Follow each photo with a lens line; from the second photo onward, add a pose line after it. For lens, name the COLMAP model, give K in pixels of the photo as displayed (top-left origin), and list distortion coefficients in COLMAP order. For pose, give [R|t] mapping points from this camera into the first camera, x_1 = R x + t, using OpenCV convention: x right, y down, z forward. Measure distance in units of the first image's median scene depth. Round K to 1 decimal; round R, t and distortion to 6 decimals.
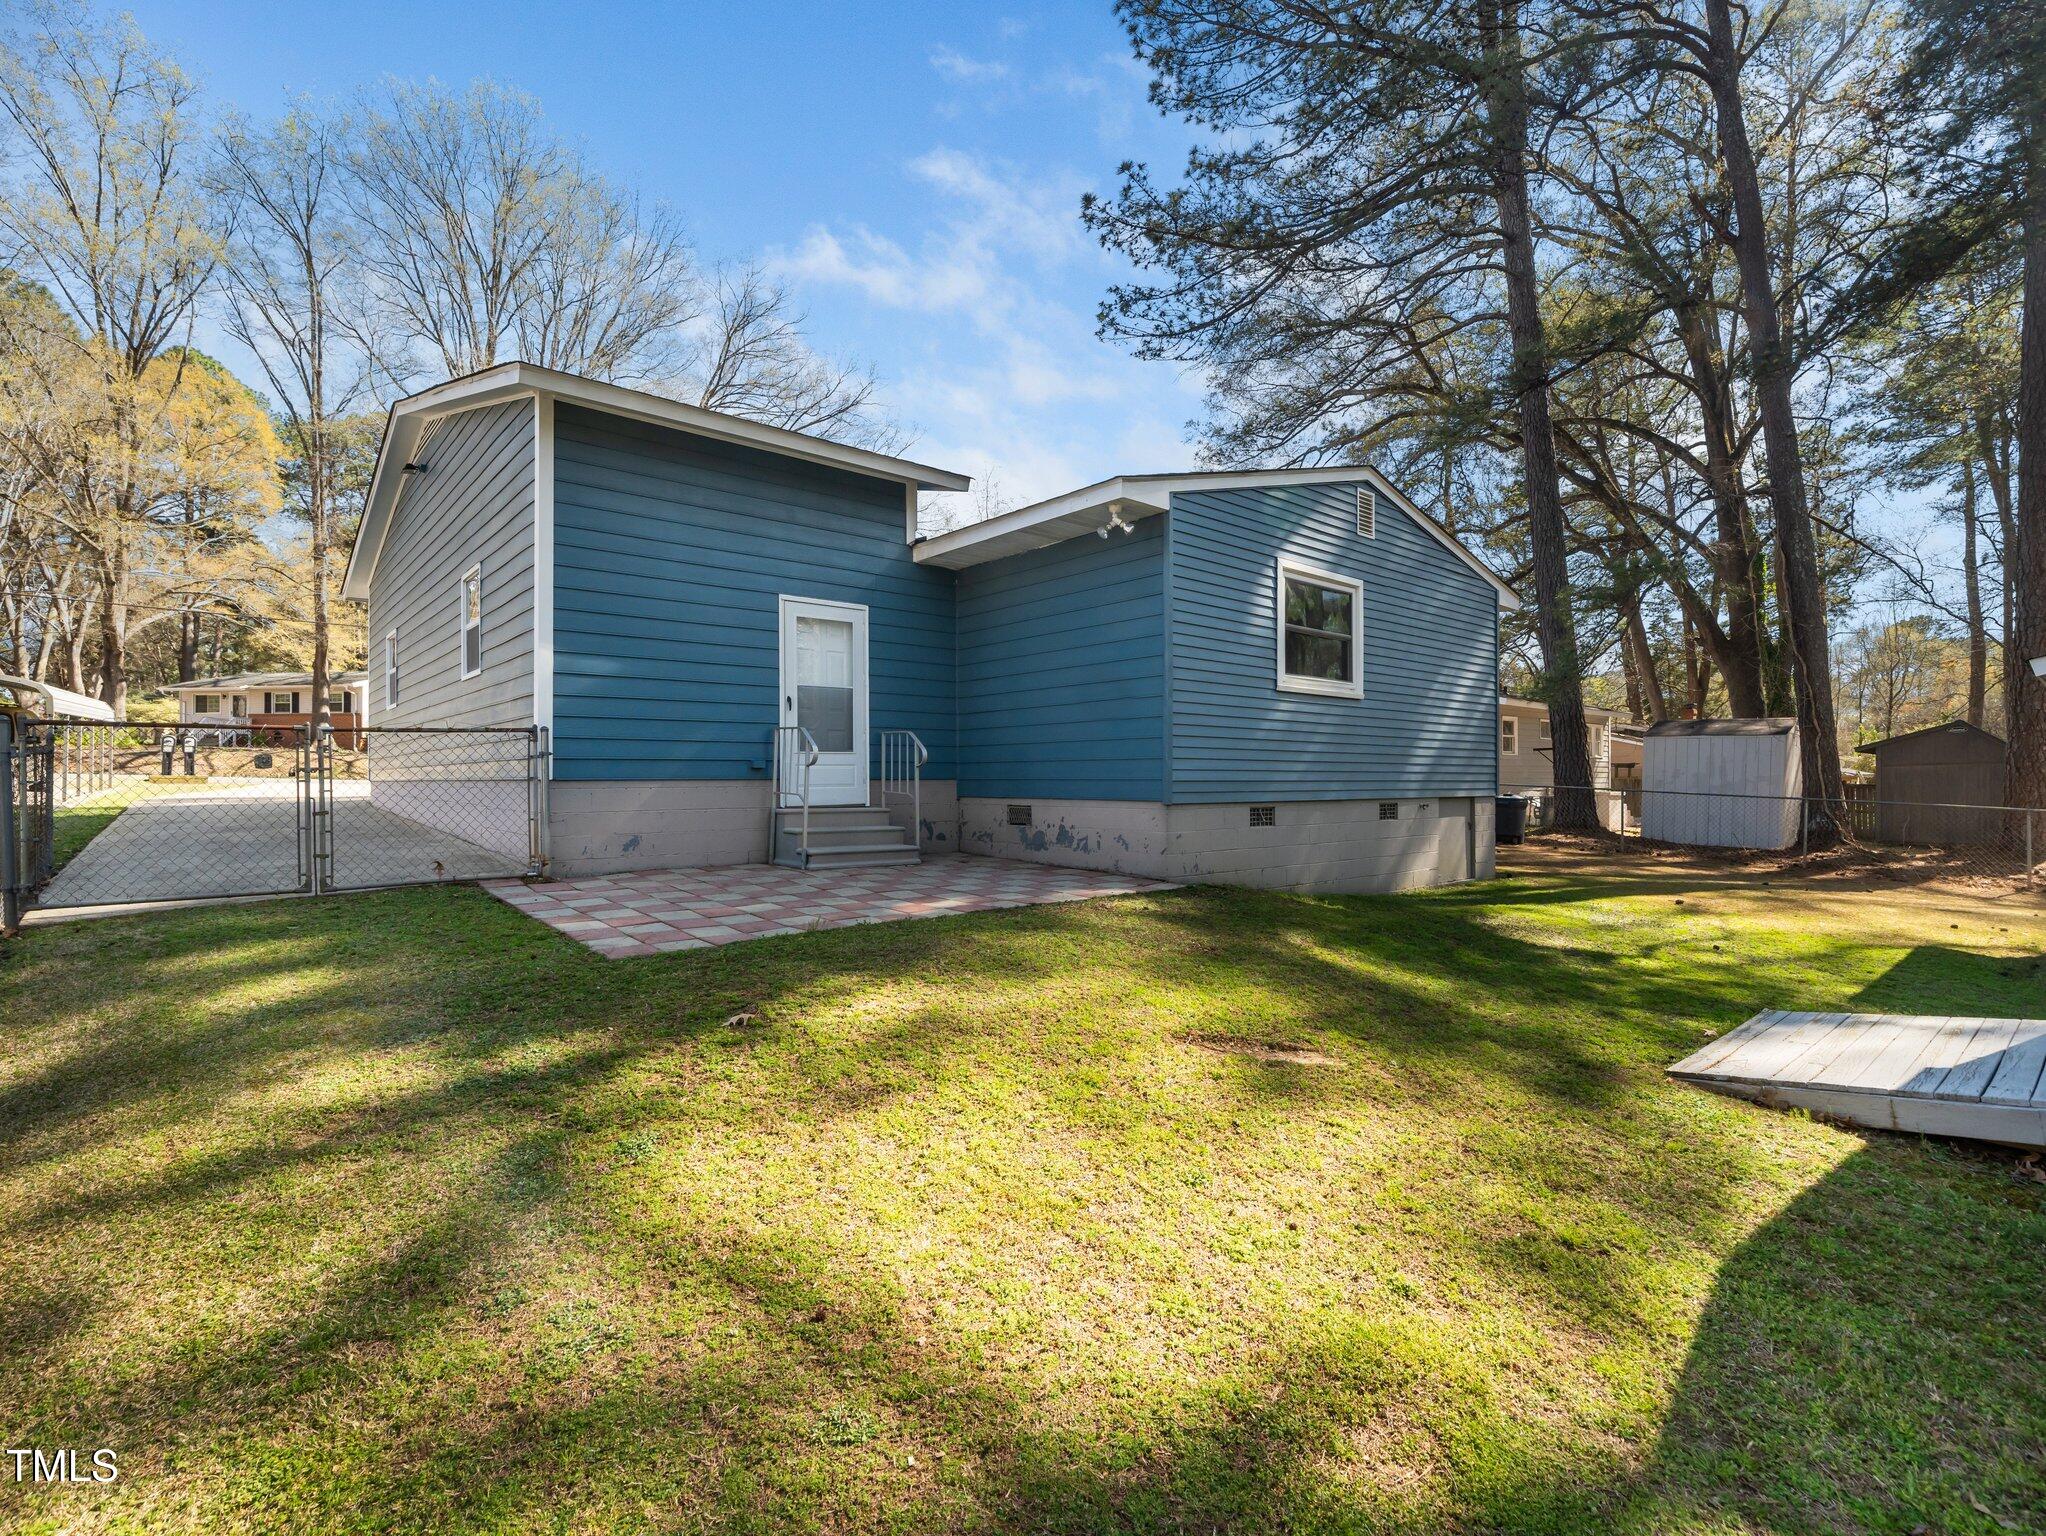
lens RADIAL K [[991.8, 0, 1040.9], [0, 991.8, 773.7], [0, 0, 1]] dist [0.004183, 0.000145]
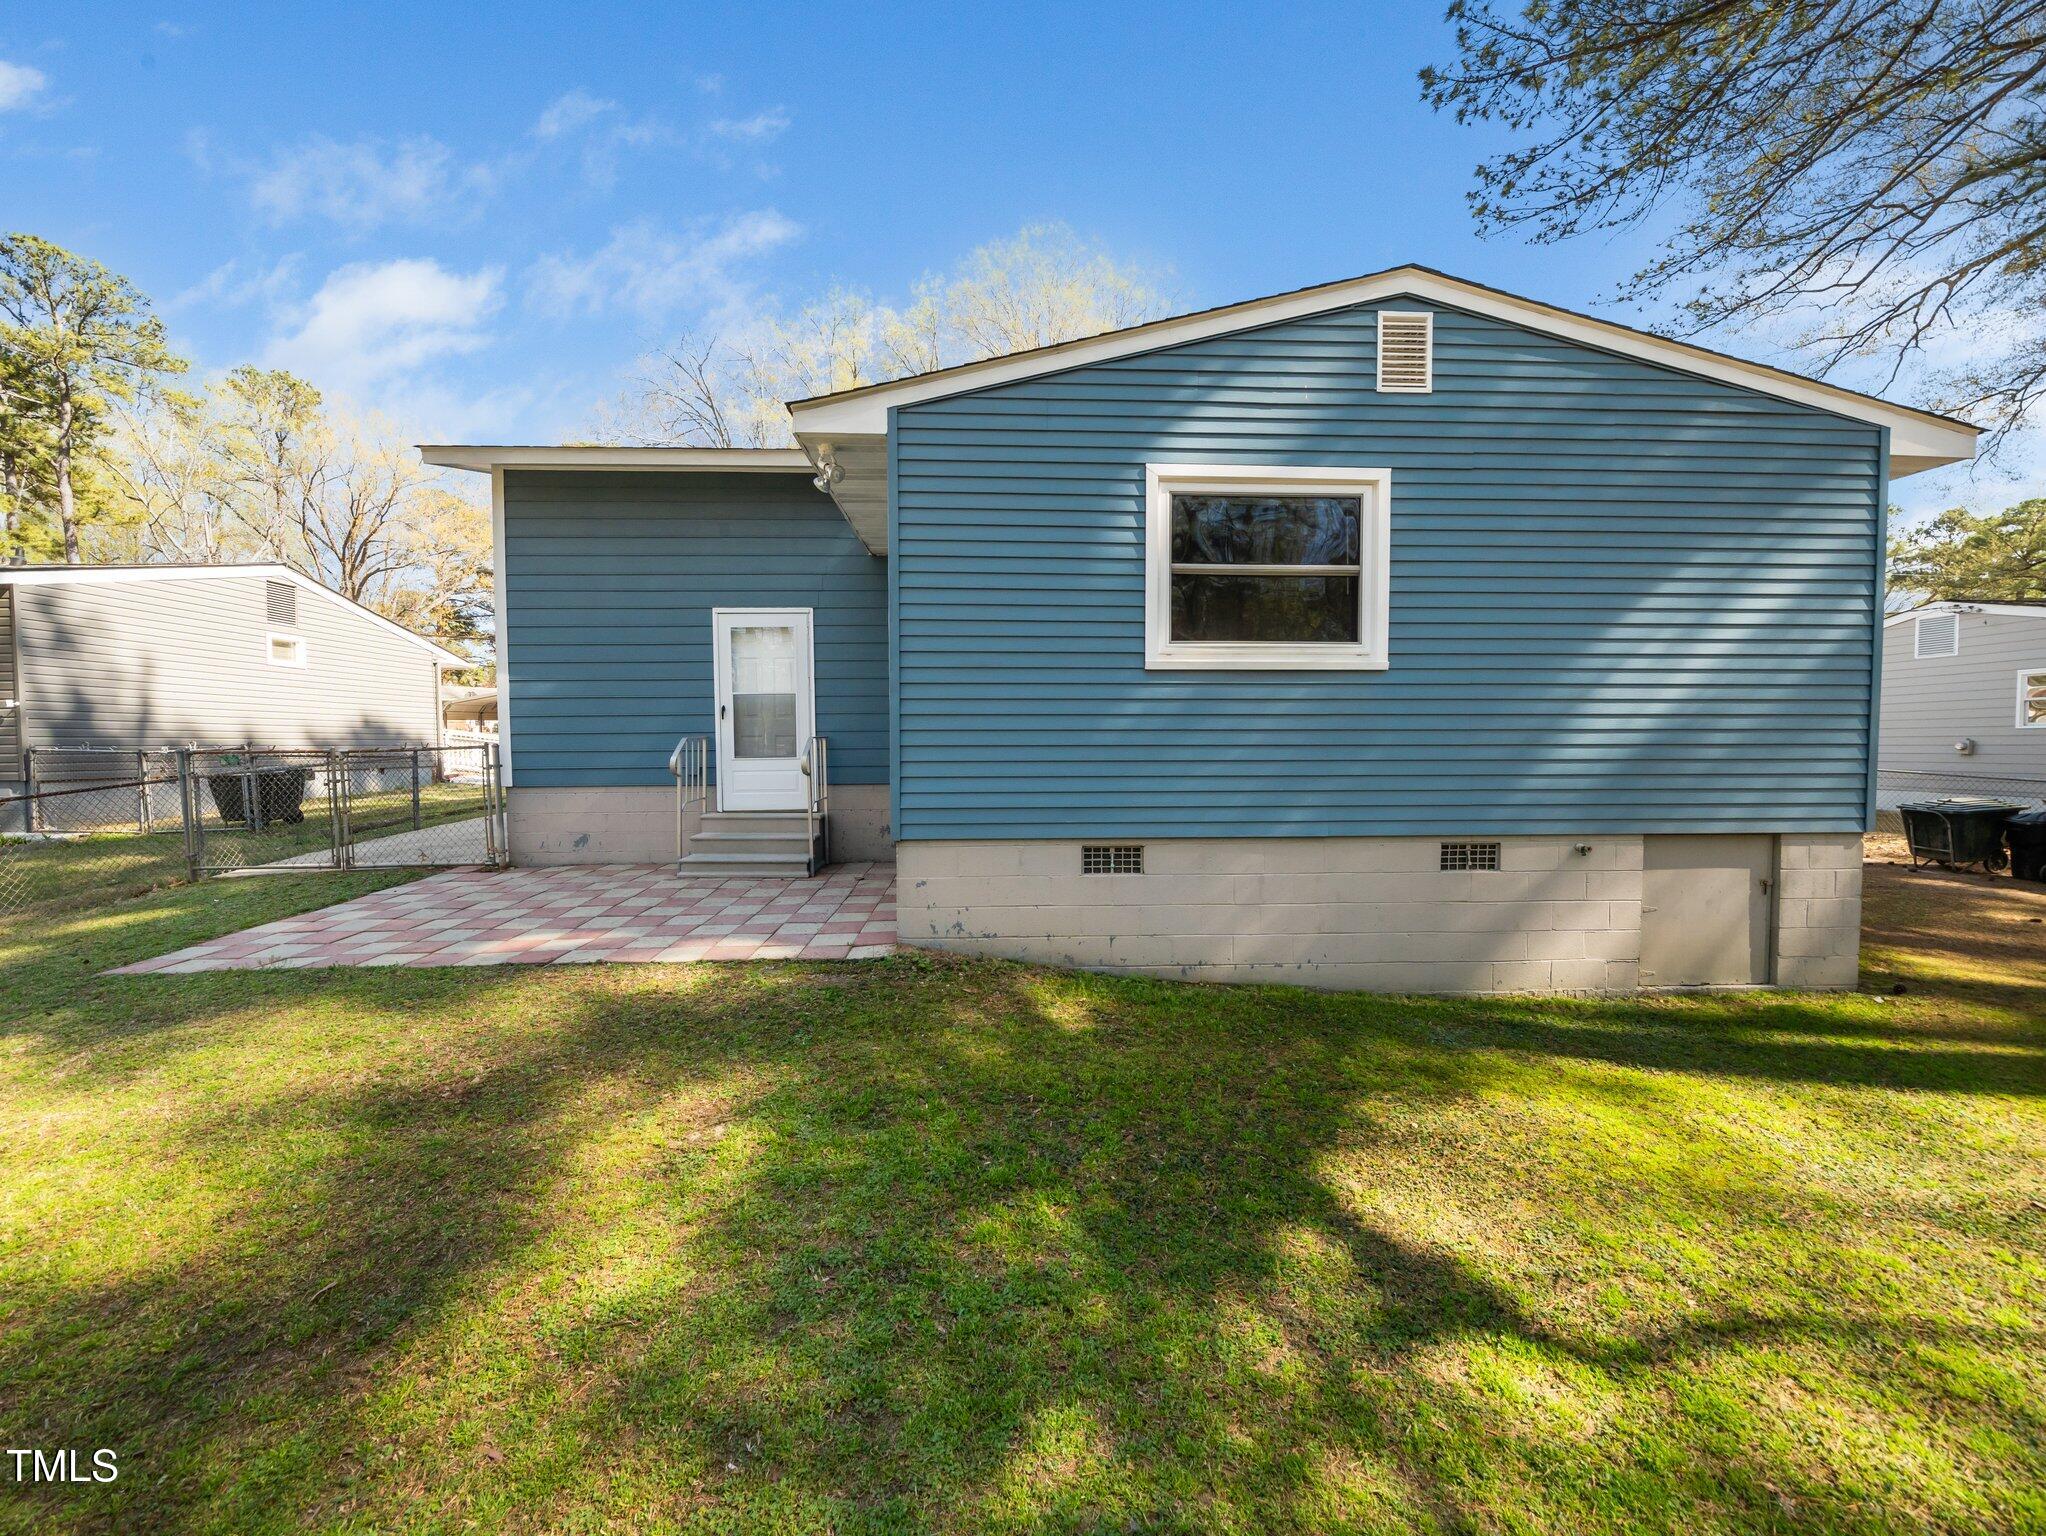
lens RADIAL K [[807.9, 0, 1019.8], [0, 807.9, 777.5], [0, 0, 1]] dist [-0.006346, 0.000958]
pose [[0.769364, 0.021549, -0.638447, 0.508200], [0.006658, 0.999106, 0.041746, -0.034681], [0.638776, -0.036369, 0.768533, 0.524770]]
